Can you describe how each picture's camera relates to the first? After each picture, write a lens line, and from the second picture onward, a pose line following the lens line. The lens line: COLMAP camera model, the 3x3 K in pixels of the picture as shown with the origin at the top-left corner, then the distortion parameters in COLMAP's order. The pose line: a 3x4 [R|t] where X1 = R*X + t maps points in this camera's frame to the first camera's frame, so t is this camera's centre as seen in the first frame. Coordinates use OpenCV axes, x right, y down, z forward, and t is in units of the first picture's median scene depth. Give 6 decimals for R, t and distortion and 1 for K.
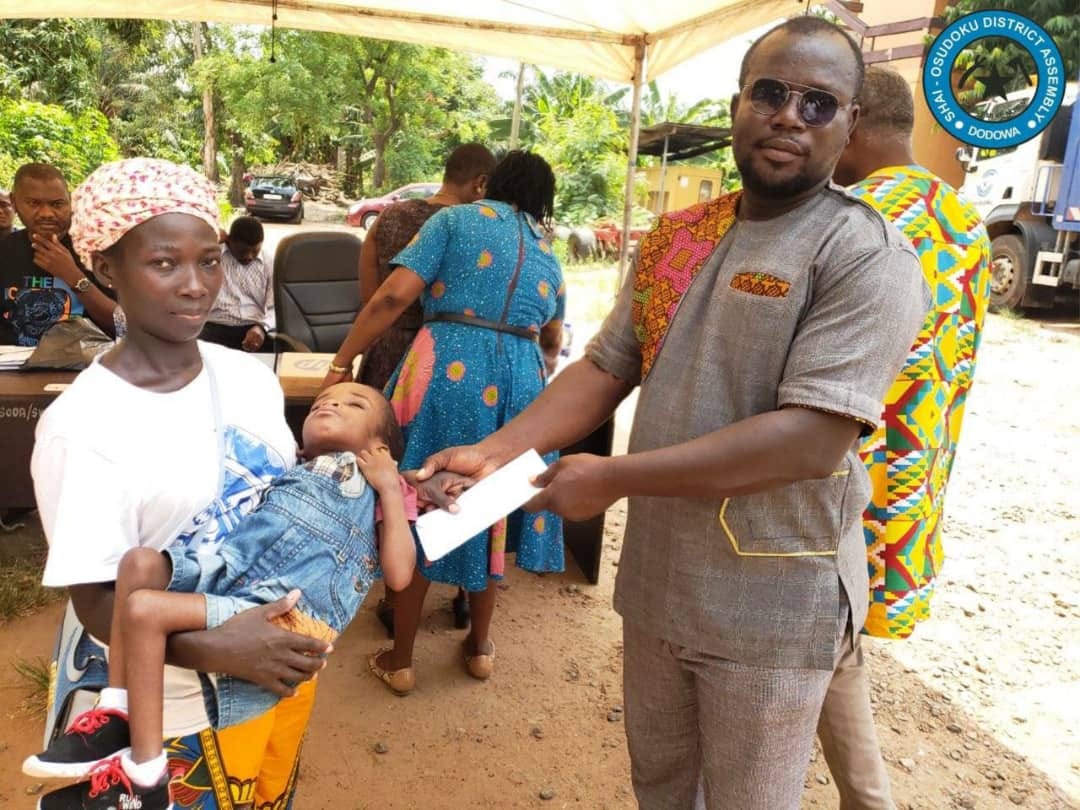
lens RADIAL K [[846.9, 0, 537.9], [0, 846.9, 403.1], [0, 0, 1]] dist [0.016248, -0.017701]
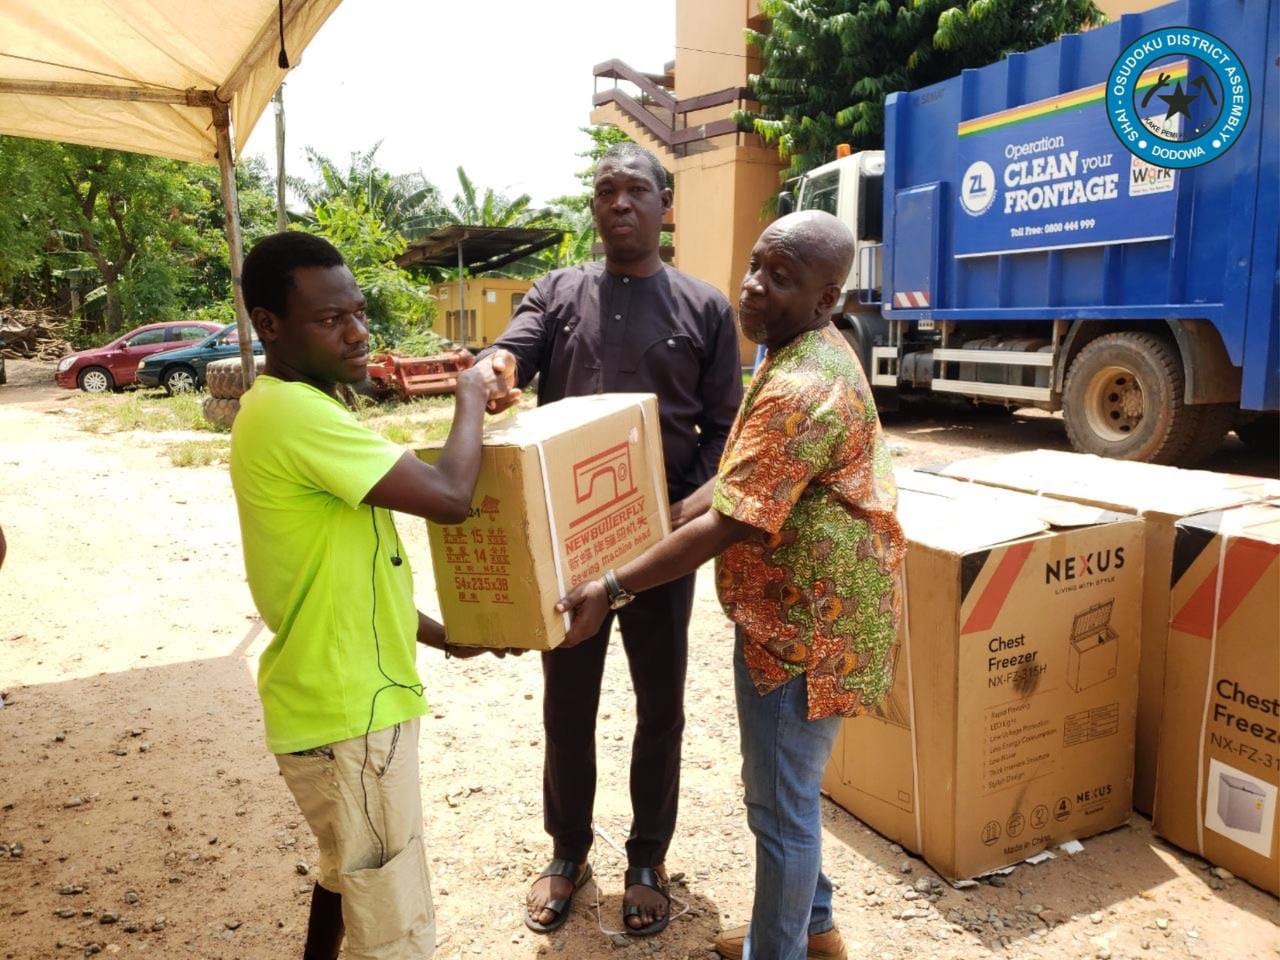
lens RADIAL K [[1003.7, 0, 645.1], [0, 1003.7, 481.4], [0, 0, 1]] dist [0.016248, -0.017701]
pose [[0.967155, -0.116514, 0.225910, 0.125794], [0.133184, 0.989276, -0.059959, -0.017344], [-0.216501, 0.088078, 0.972301, 0.093325]]
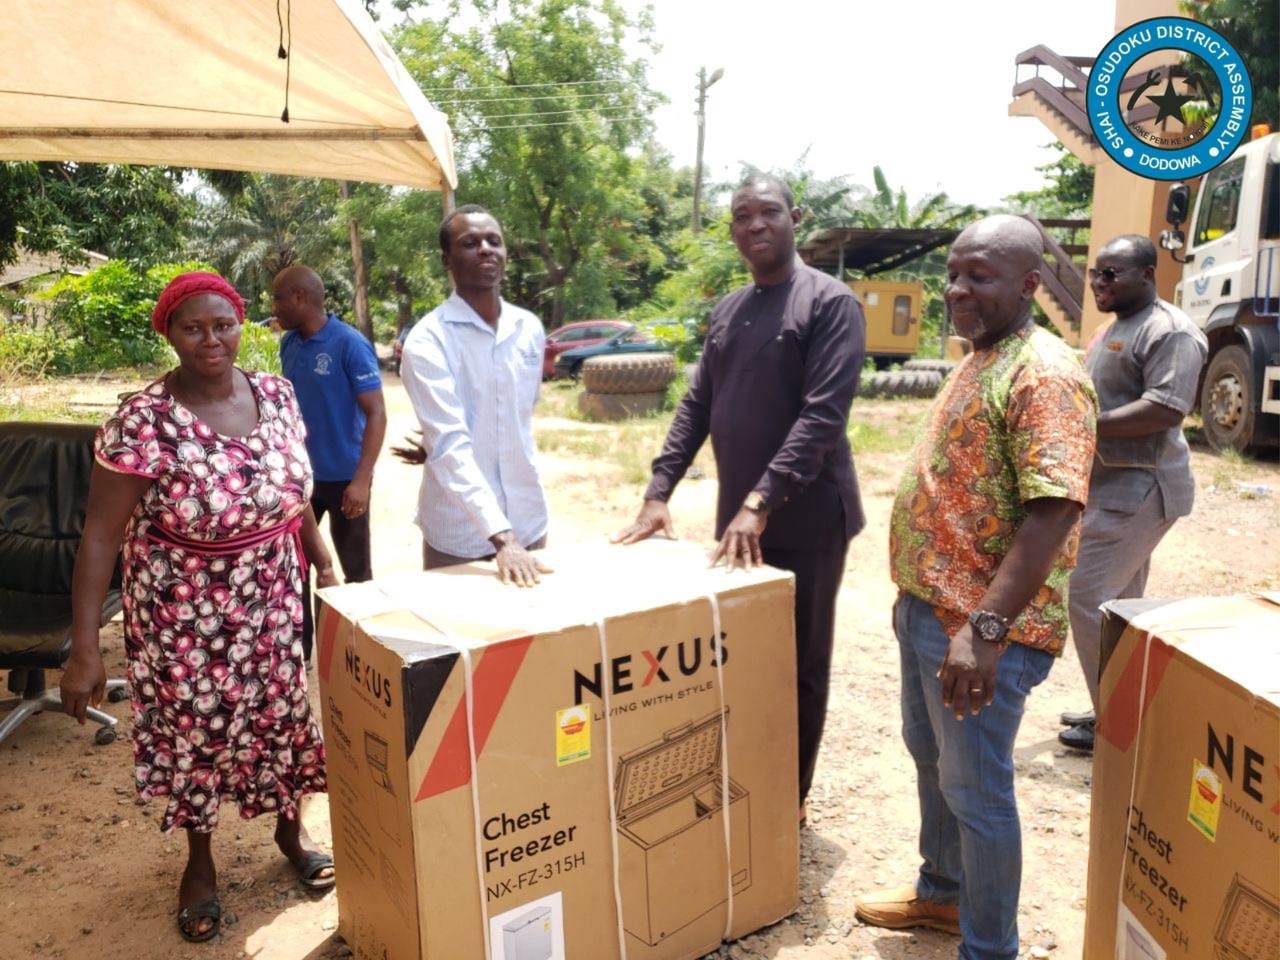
lens RADIAL K [[1003.7, 0, 638.6], [0, 1003.7, 484.0], [0, 0, 1]] dist [0.016248, -0.017701]
pose [[0.980262, -0.032609, -0.194993, 0.219460], [0.015485, 0.995938, -0.088705, -0.014750], [0.197093, 0.083935, 0.976785, 0.086447]]
